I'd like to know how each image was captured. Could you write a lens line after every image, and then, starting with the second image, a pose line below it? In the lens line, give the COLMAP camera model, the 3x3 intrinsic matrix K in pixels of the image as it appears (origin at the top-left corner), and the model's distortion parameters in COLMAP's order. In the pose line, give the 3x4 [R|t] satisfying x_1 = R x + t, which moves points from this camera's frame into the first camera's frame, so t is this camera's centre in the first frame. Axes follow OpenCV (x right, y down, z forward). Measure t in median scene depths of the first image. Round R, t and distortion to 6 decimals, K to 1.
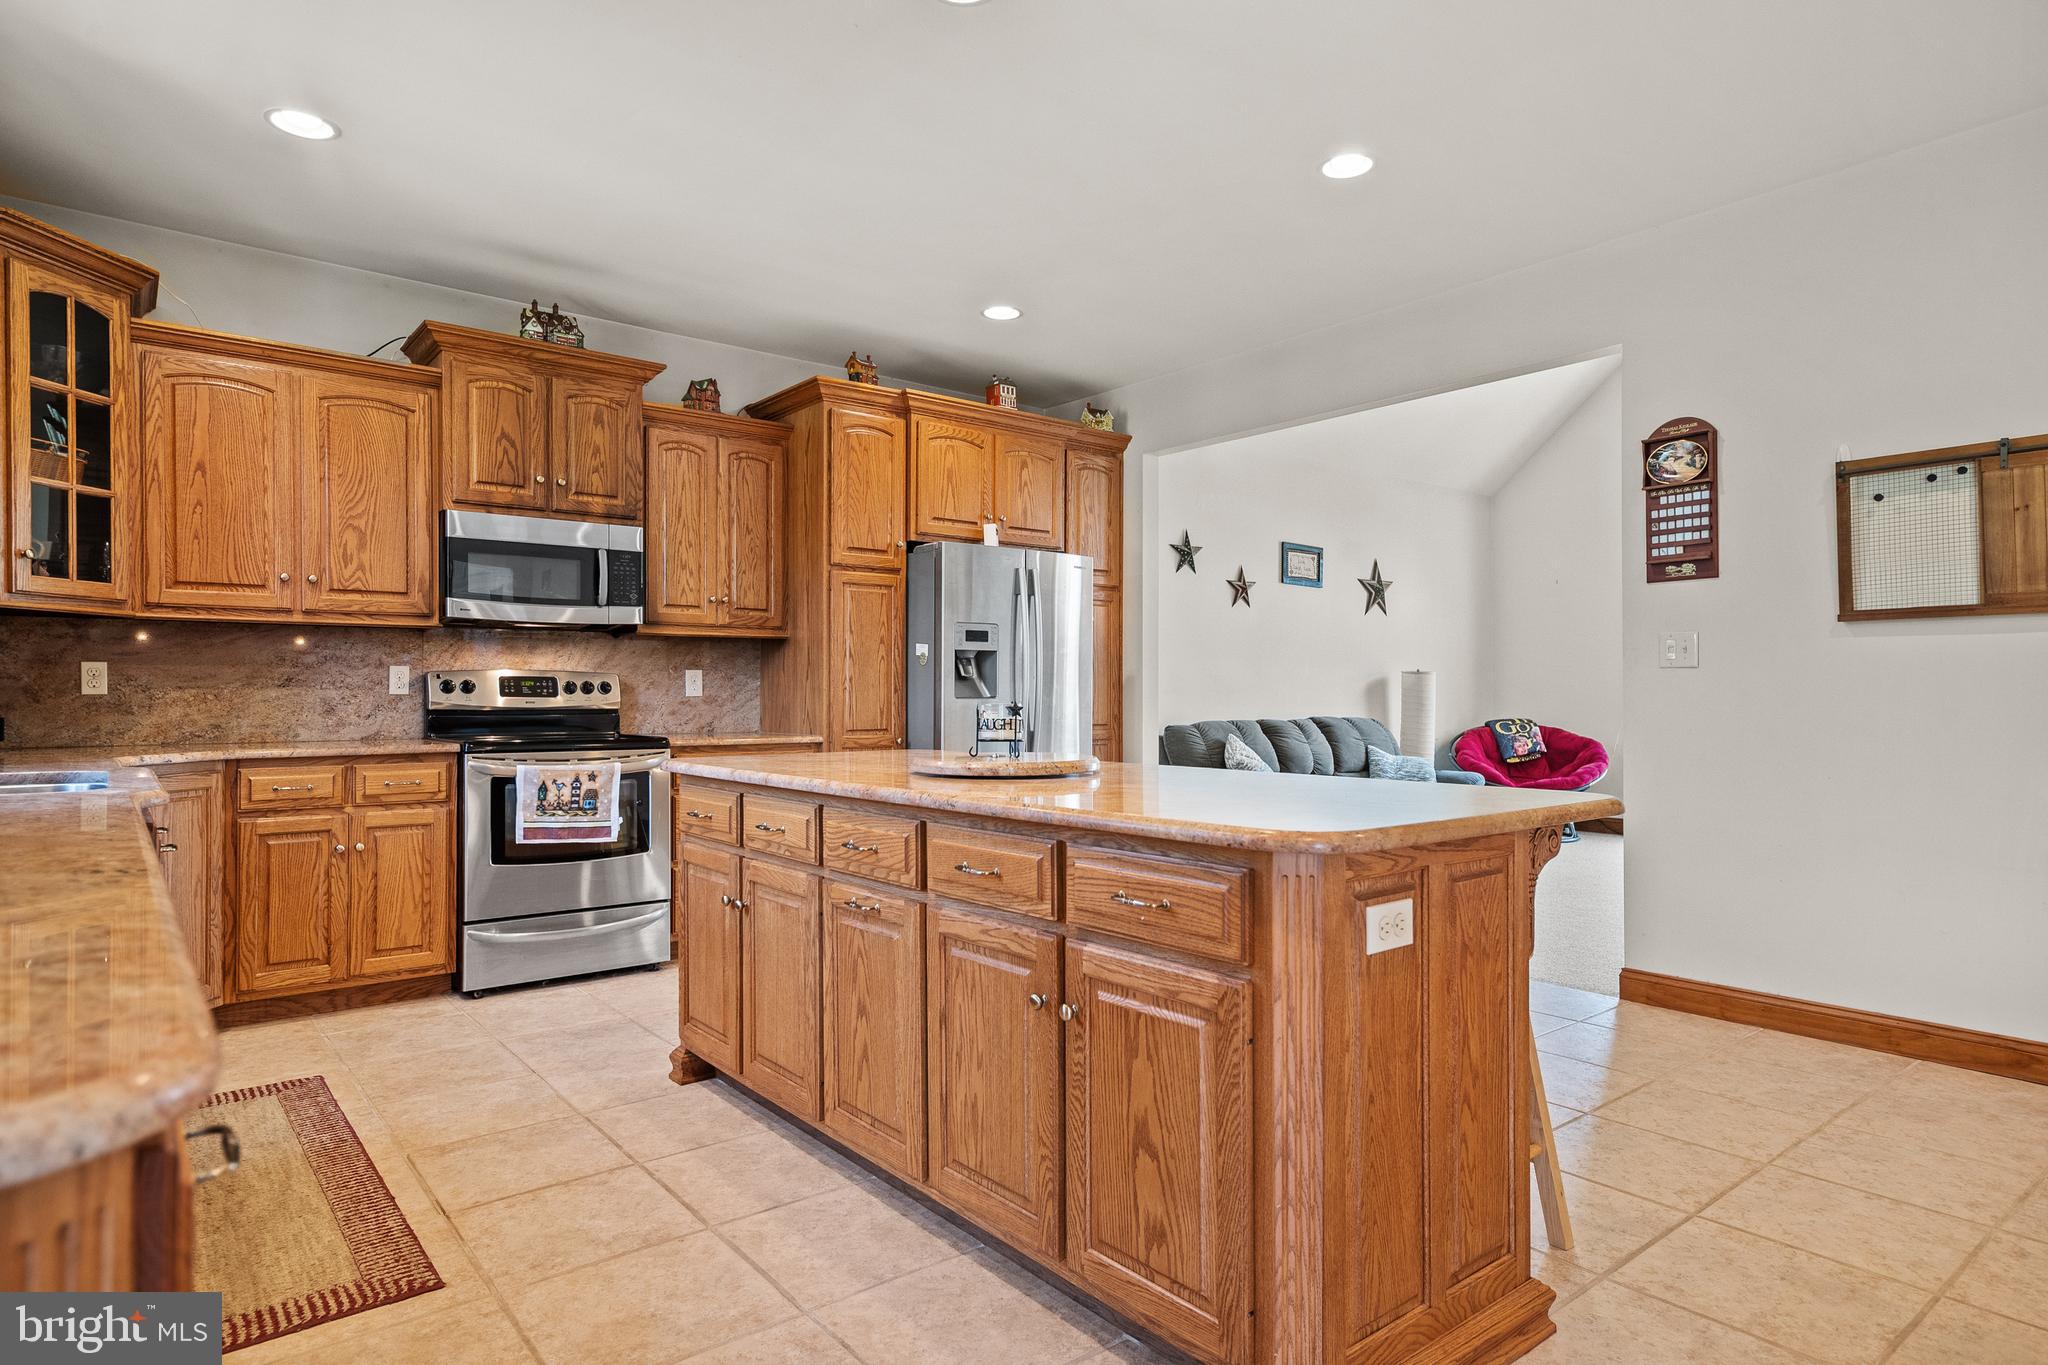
lens RADIAL K [[1128.8, 0, 1017.4], [0, 1128.8, 696.4], [0, 0, 1]] dist [0.004989, 0.005824]
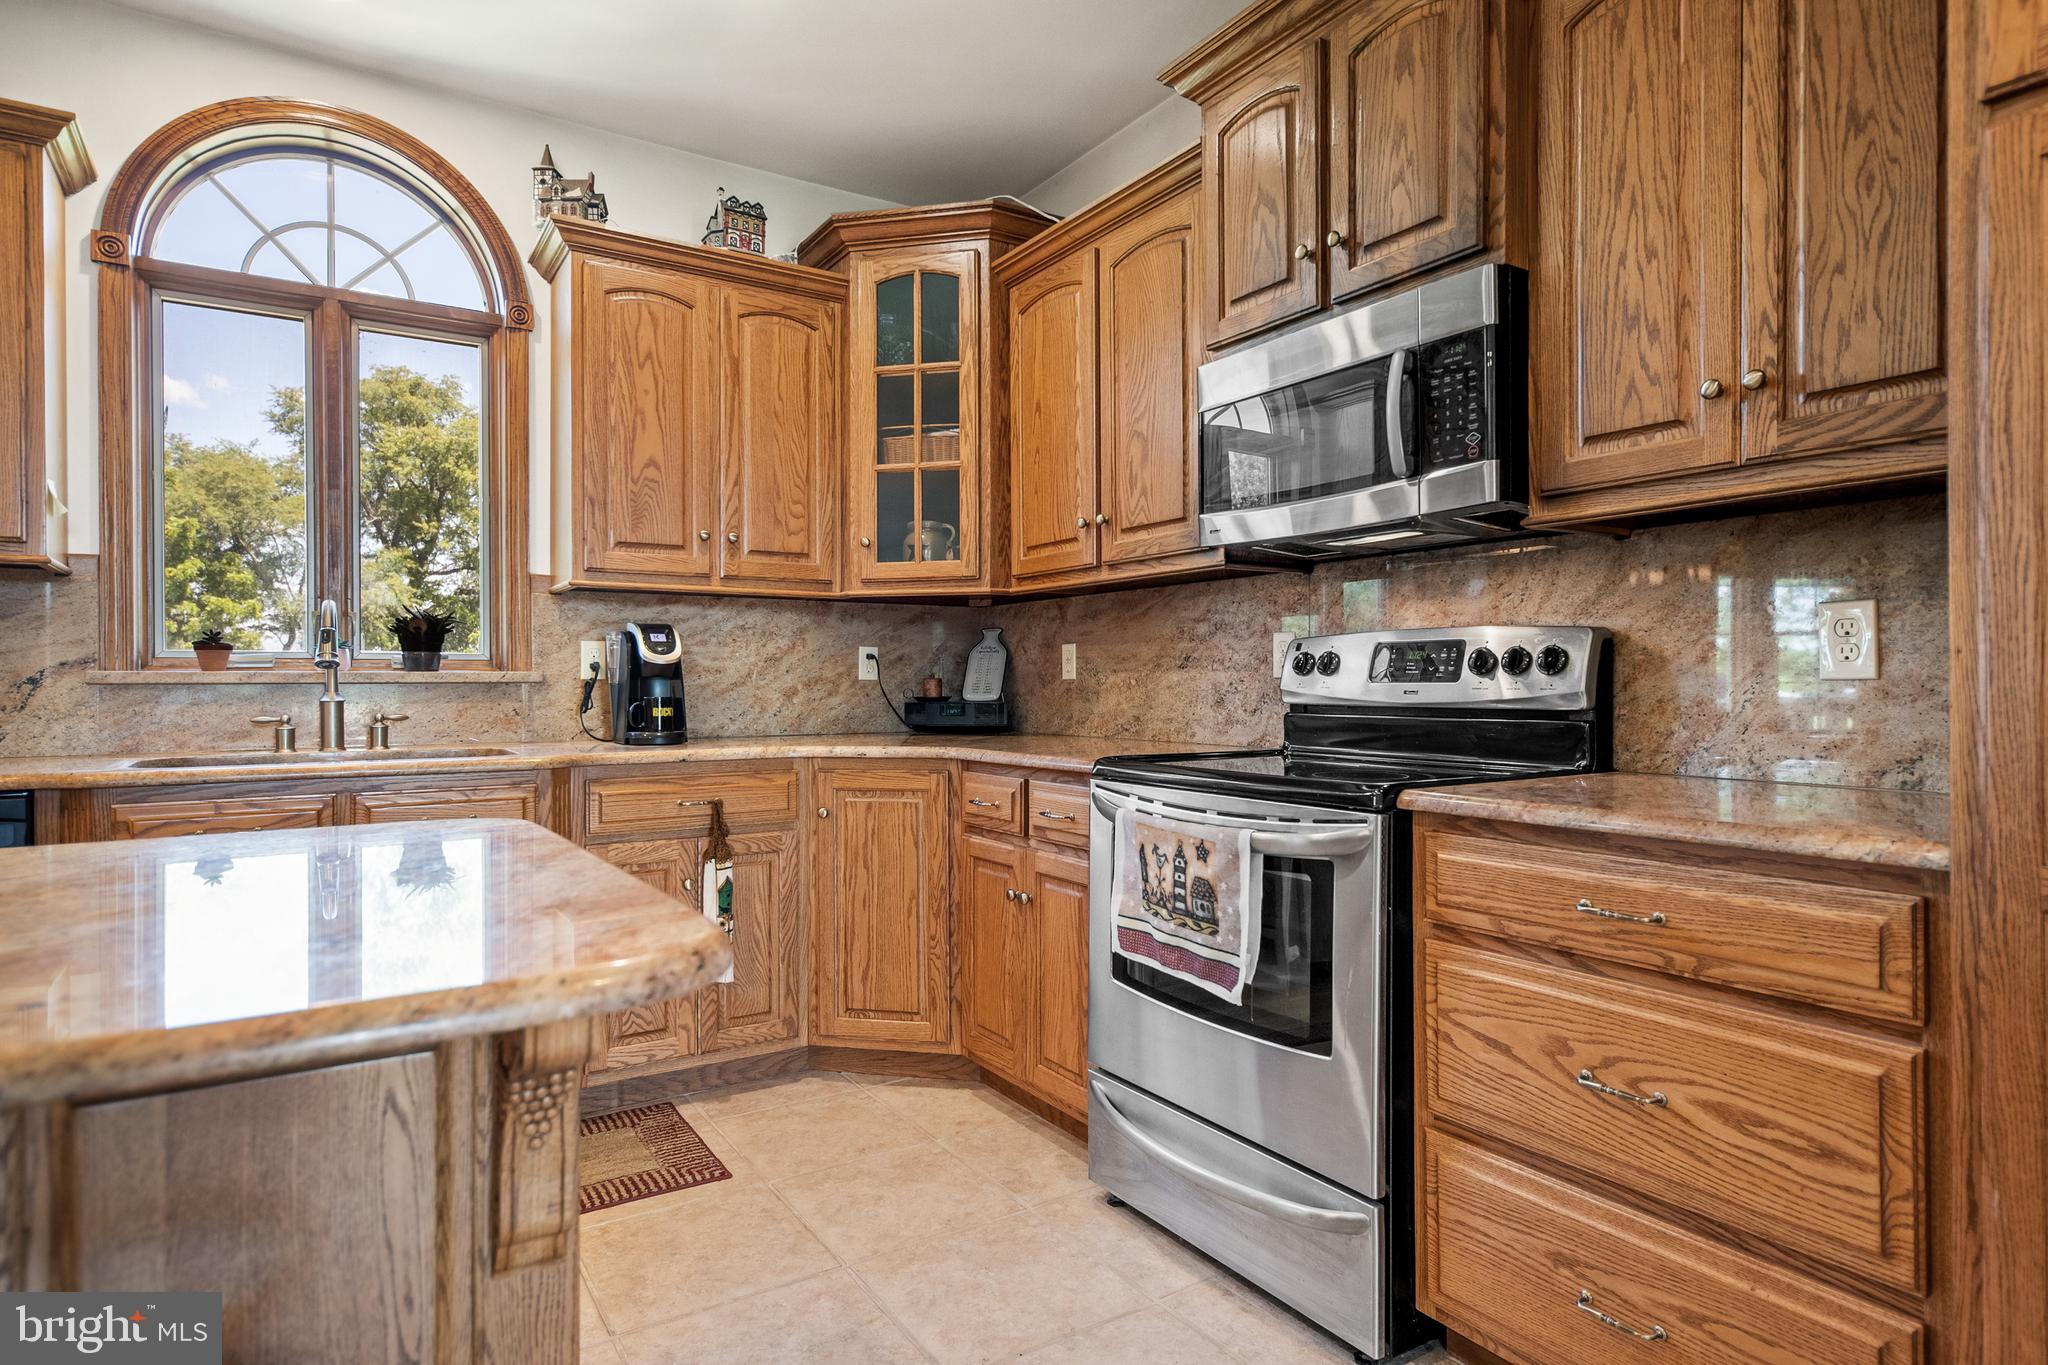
lens RADIAL K [[1128.8, 0, 1018.2], [0, 1128.8, 682.5], [0, 0, 1]] dist [0.004989, 0.005824]
pose [[-0.097228, -0.000215, -0.995262, 0.104085], [0.001709, 0.999998, -0.000383, 0.000947], [0.995261, -0.001738, -0.097227, 1.031344]]
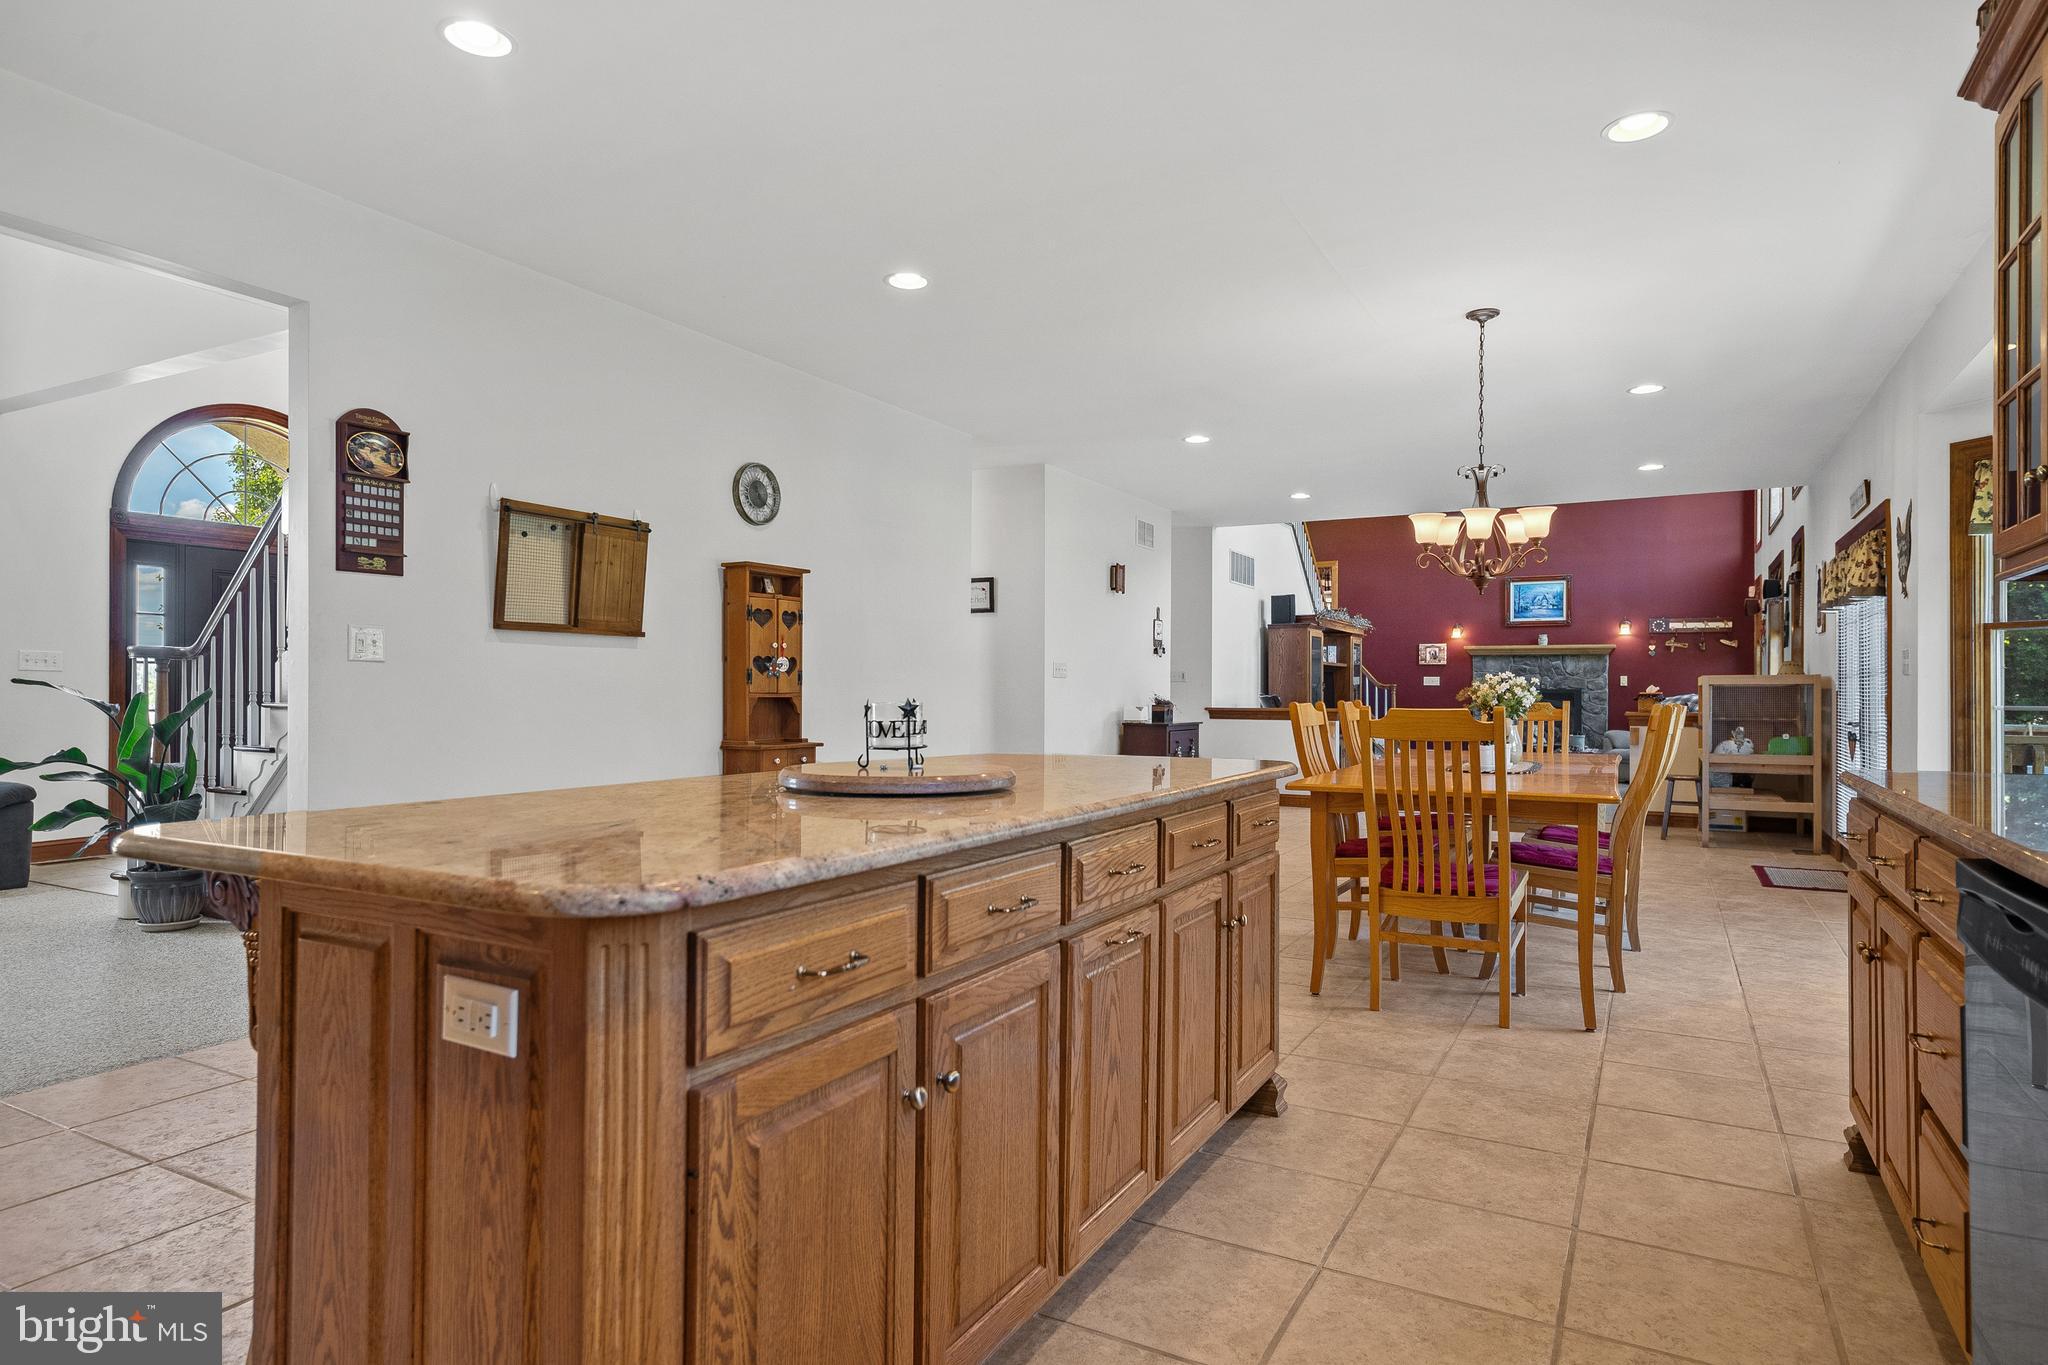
lens RADIAL K [[1128.8, 0, 1010.4], [0, 1128.8, 689.8], [0, 0, 1]] dist [0.004989, 0.005824]
pose [[-0.370254, -0.000432, 0.928930, -0.535416], [-0.003228, 0.999994, -0.000822, -0.001189], [-0.928925, -0.003303, -0.370253, 0.832144]]
